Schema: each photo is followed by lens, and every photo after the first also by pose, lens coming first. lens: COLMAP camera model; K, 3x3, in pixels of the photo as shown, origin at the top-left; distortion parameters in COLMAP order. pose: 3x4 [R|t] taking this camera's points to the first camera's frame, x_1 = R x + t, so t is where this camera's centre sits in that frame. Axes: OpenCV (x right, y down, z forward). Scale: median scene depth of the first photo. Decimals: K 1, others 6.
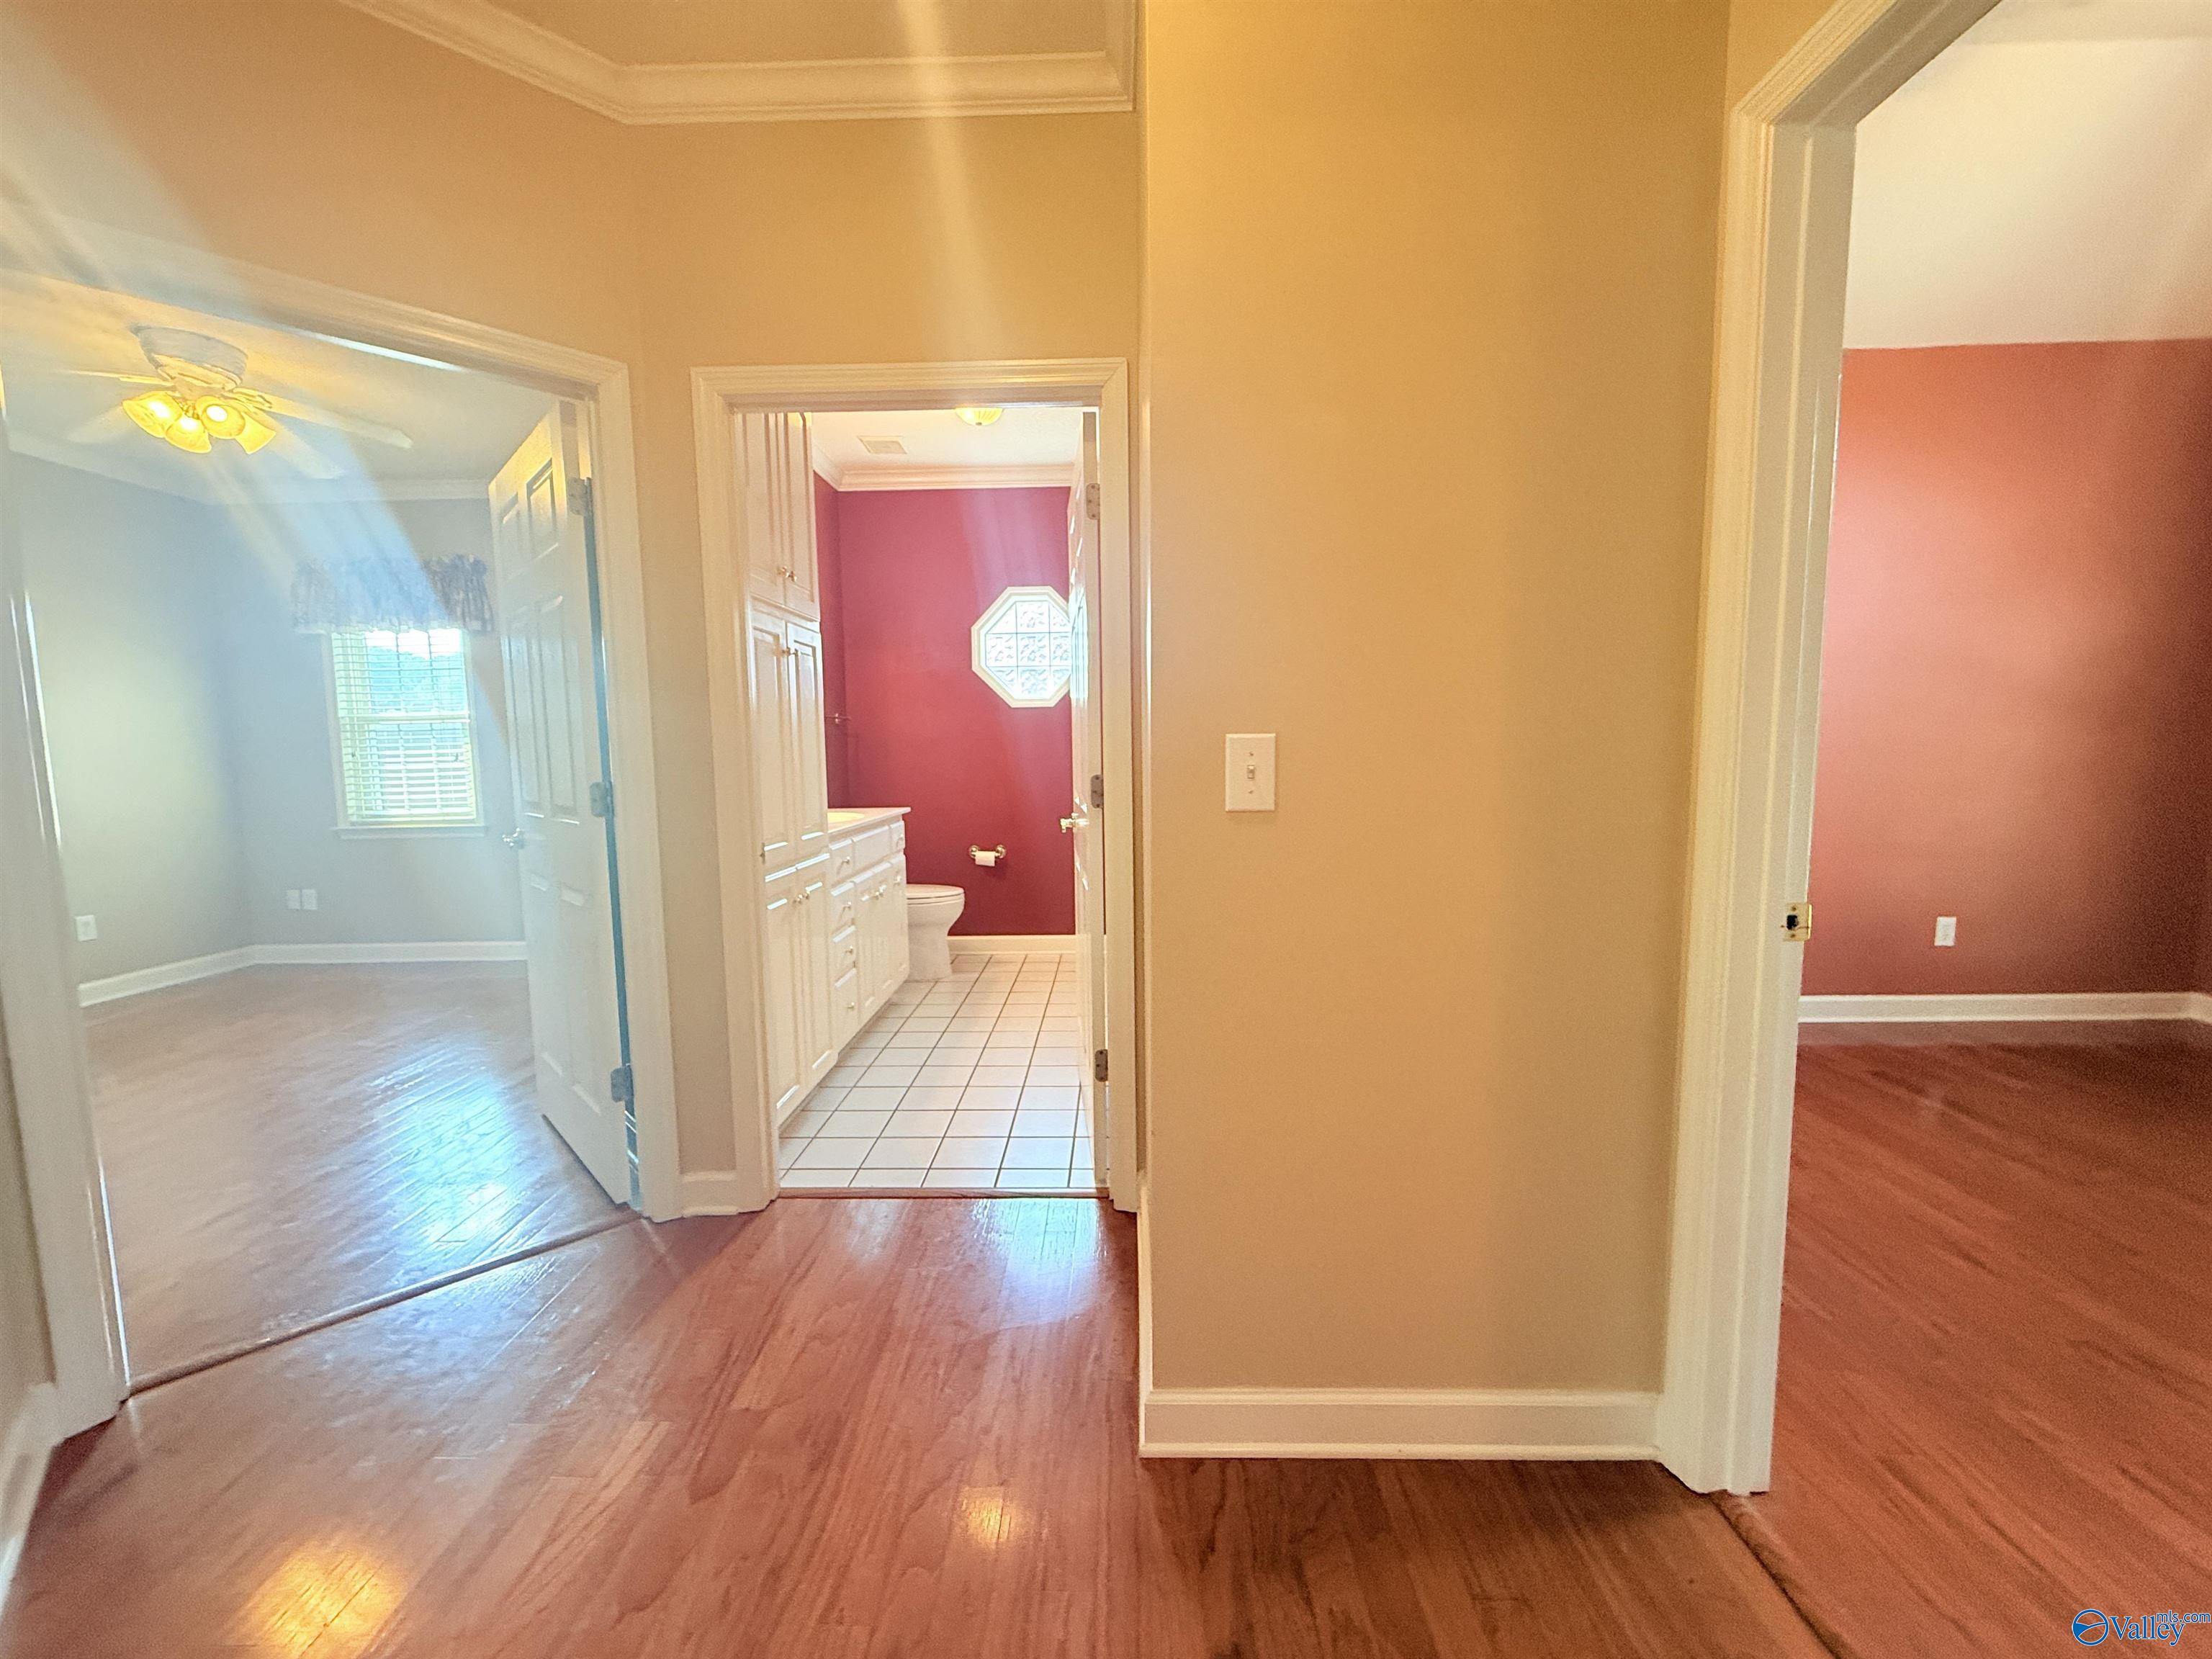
lens RADIAL K [[890.7, 0, 1101.7], [0, 890.7, 834.2], [0, 0, 1]] dist [0.003044, 0.000314]
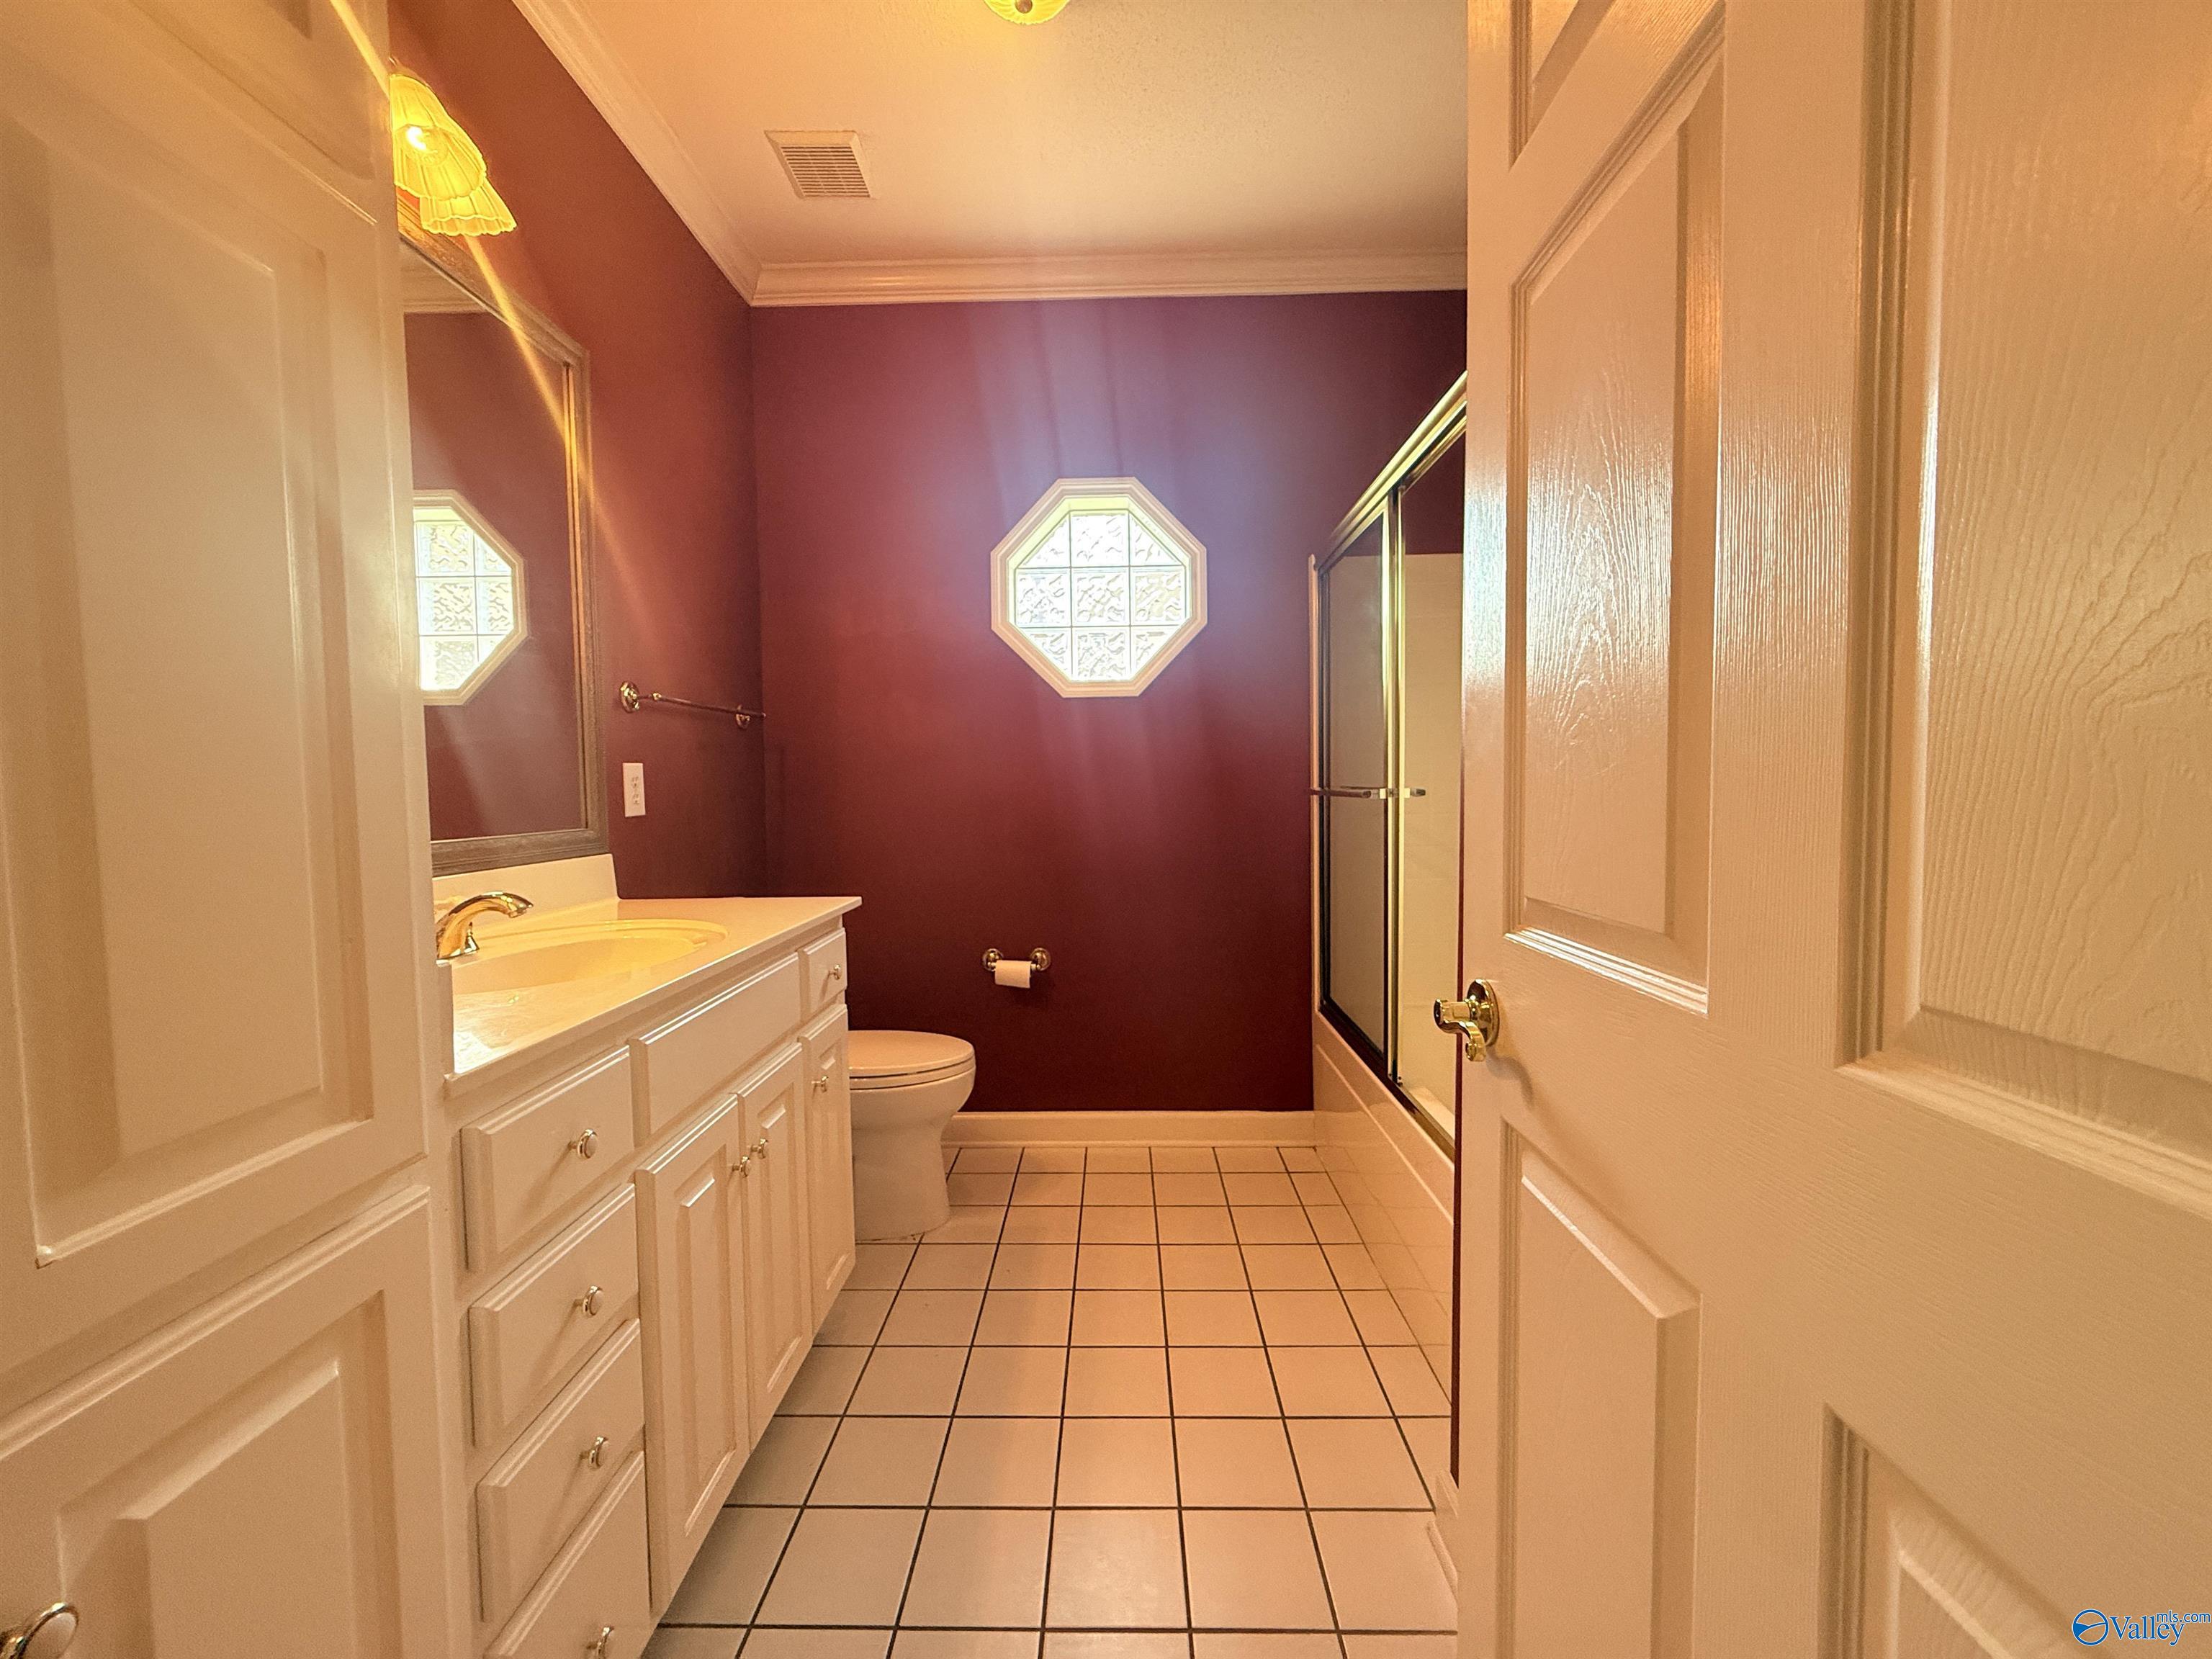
lens RADIAL K [[890.7, 0, 1101.7], [0, 890.7, 834.2], [0, 0, 1]] dist [0.003044, 0.000314]
pose [[0.999999, -0.000761, 0.001063, -0.078055], [0.000806, 0.999069, -0.043139, -0.035636], [-0.001029, 0.043140, 0.999069, 0.457242]]
